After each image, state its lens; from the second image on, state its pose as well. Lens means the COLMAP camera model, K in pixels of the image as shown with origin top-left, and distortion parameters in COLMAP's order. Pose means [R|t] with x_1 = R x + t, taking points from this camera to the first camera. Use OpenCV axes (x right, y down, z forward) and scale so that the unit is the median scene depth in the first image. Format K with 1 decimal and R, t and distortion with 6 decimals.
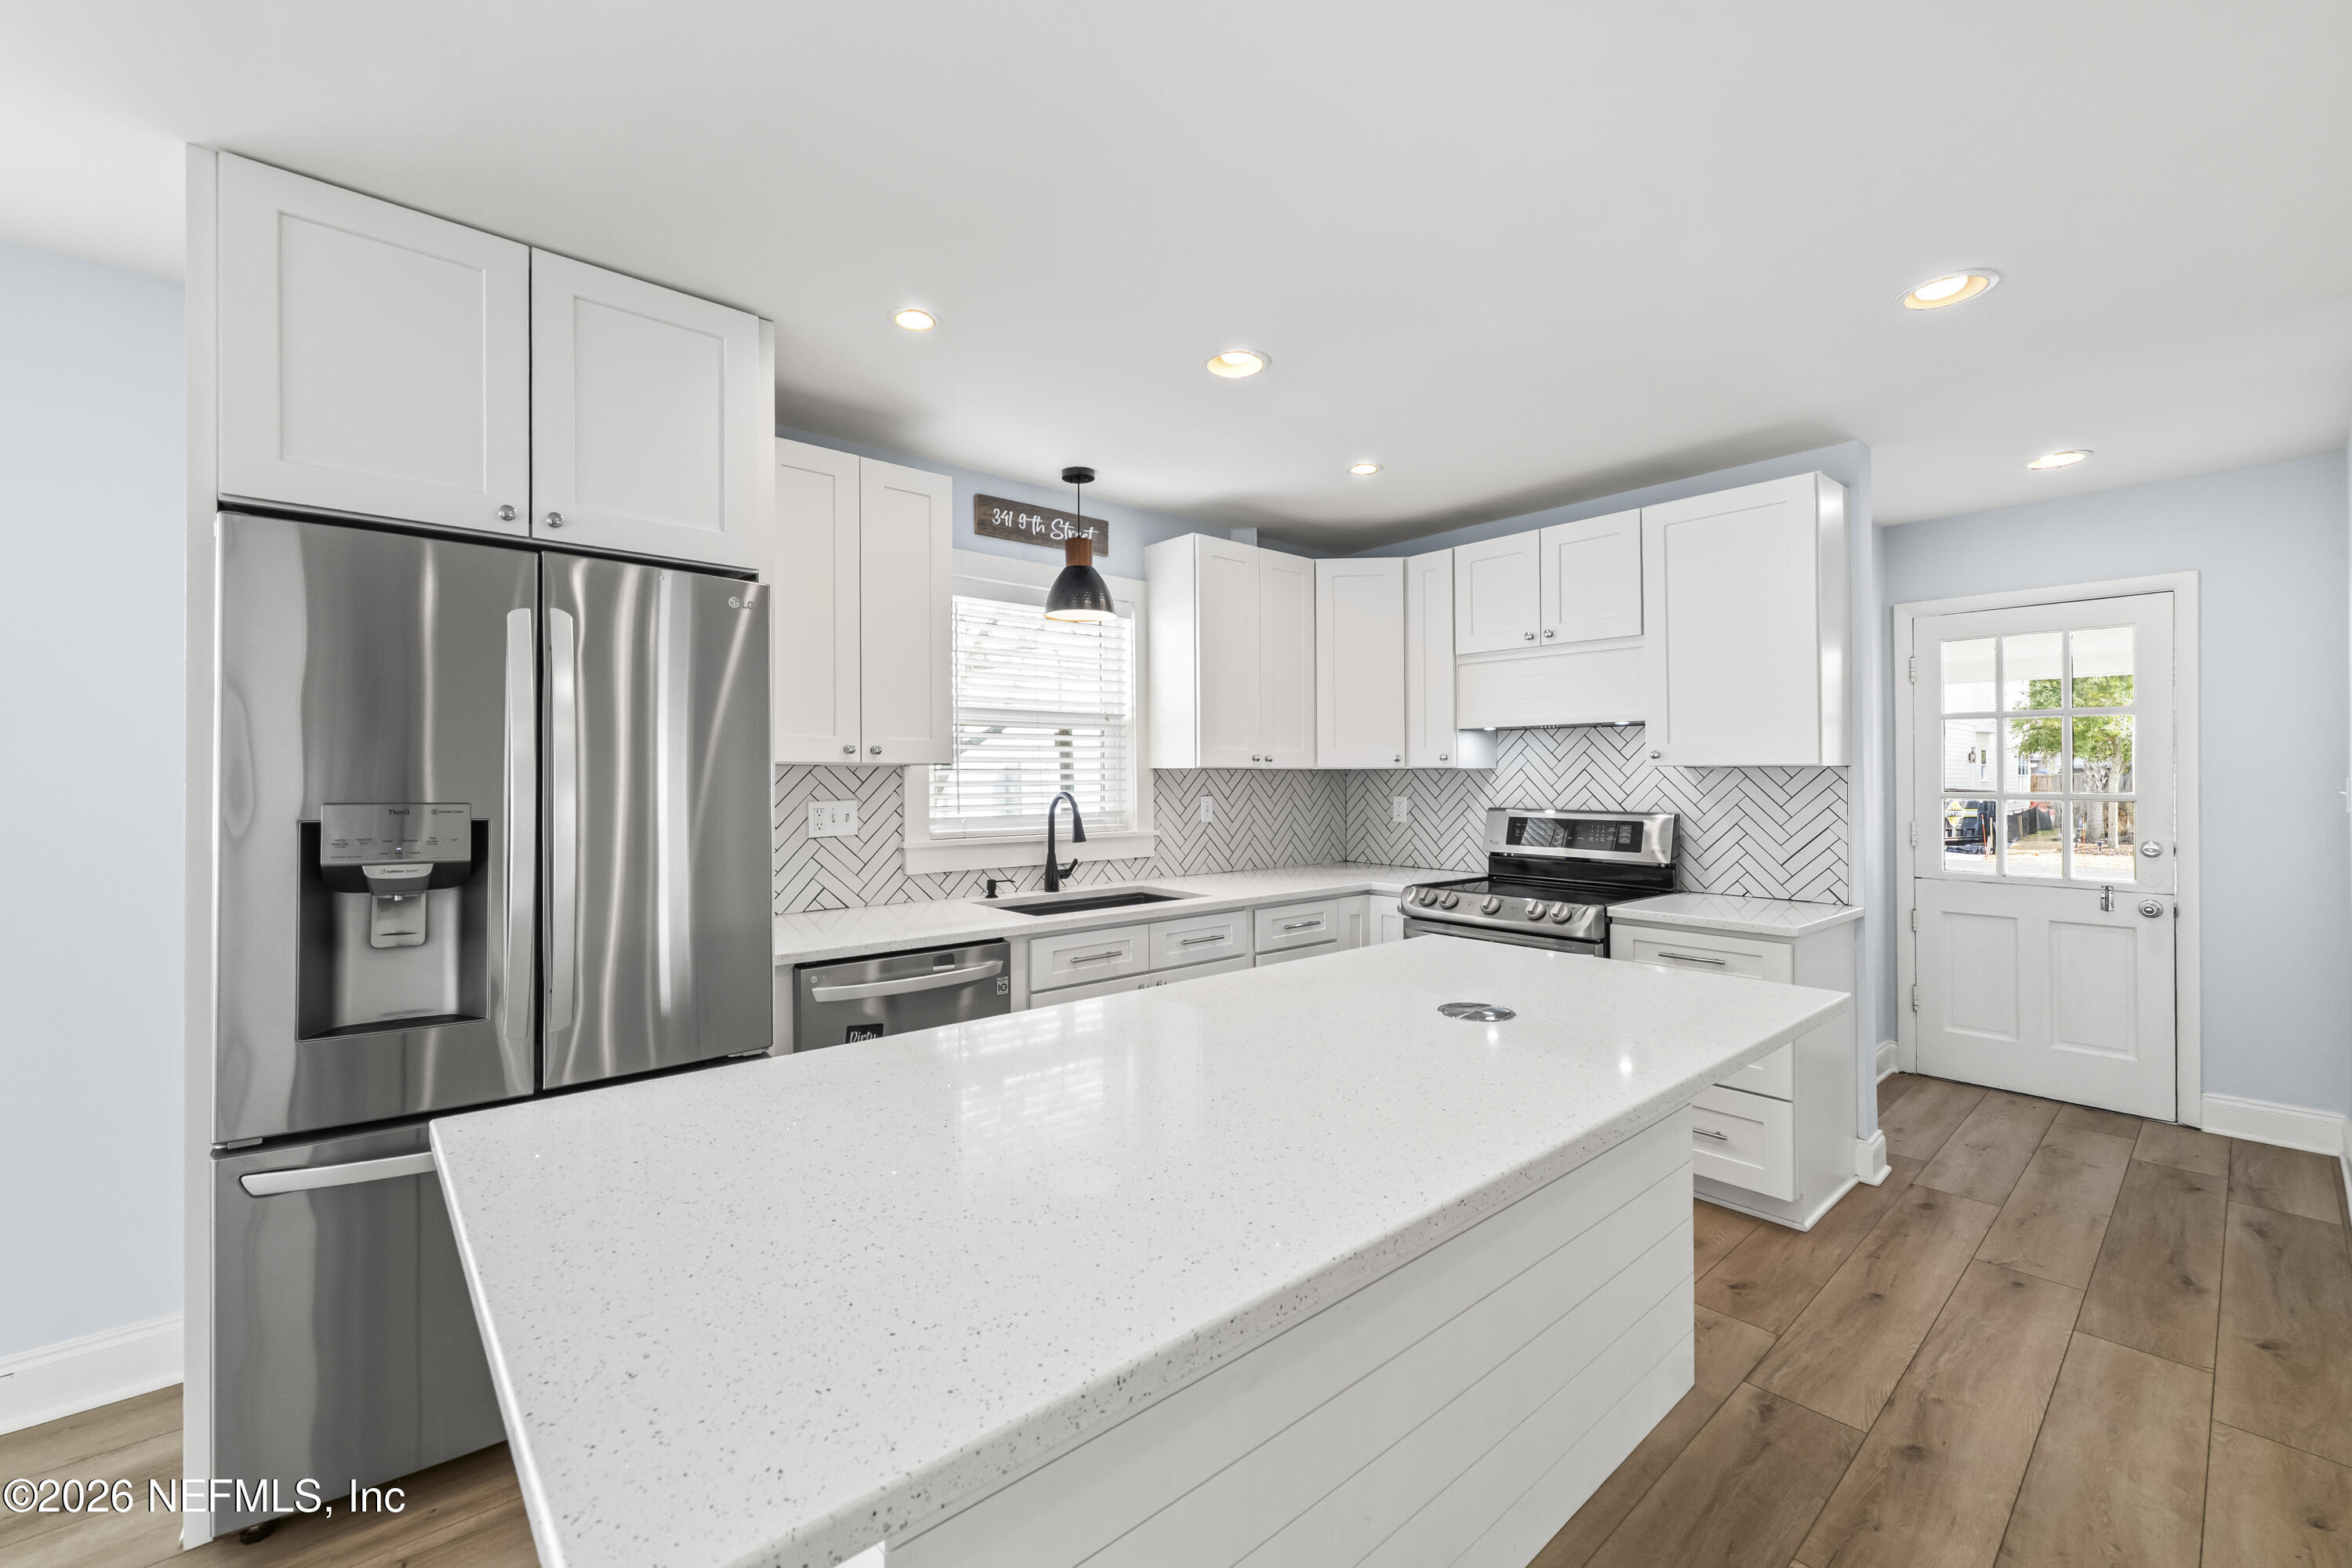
lens RADIAL K [[974.0, 0, 989.6], [0, 974.0, 770.3], [0, 0, 1]] dist [0.001192, 0.000907]
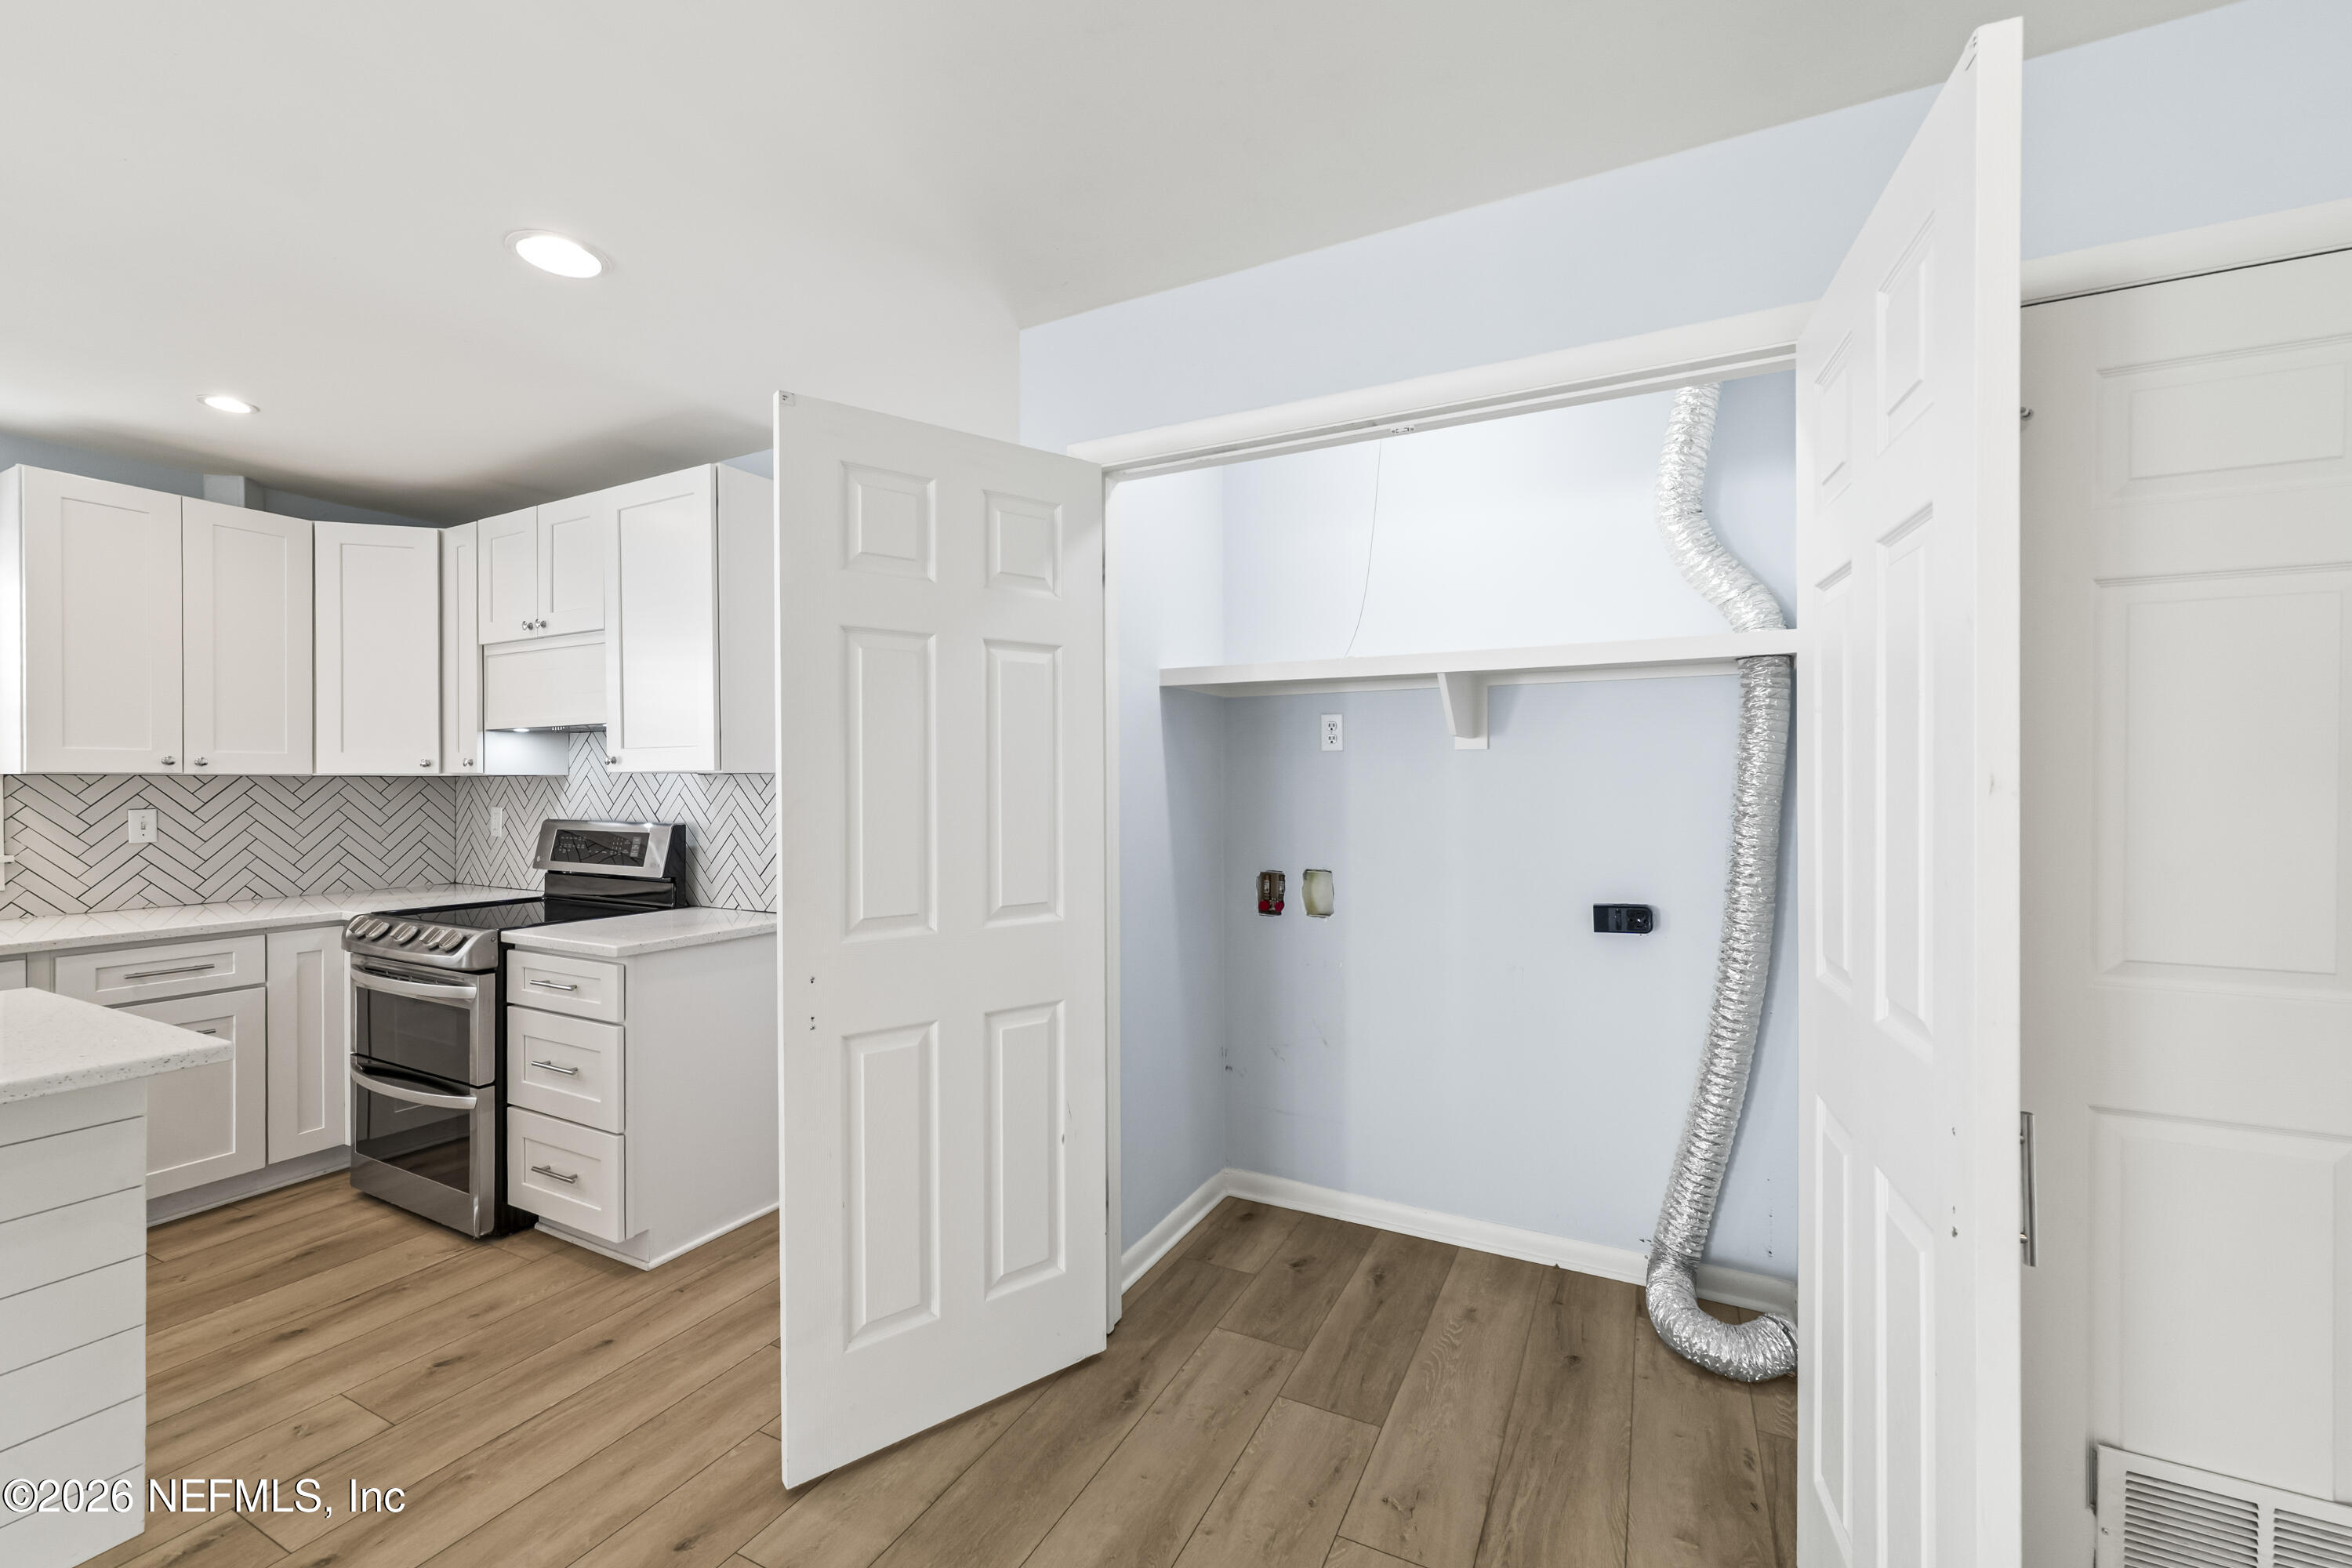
lens RADIAL K [[1030.0, 0, 1033.6], [0, 1030.0, 787.0], [0, 0, 1]] dist [0.001500, 0.000414]
pose [[0.930932, -0.002554, 0.365183, 0.659291], [-0.000500, 0.999966, 0.008266, 0.001052], [-0.365191, -0.007878, 0.930899, -0.040038]]
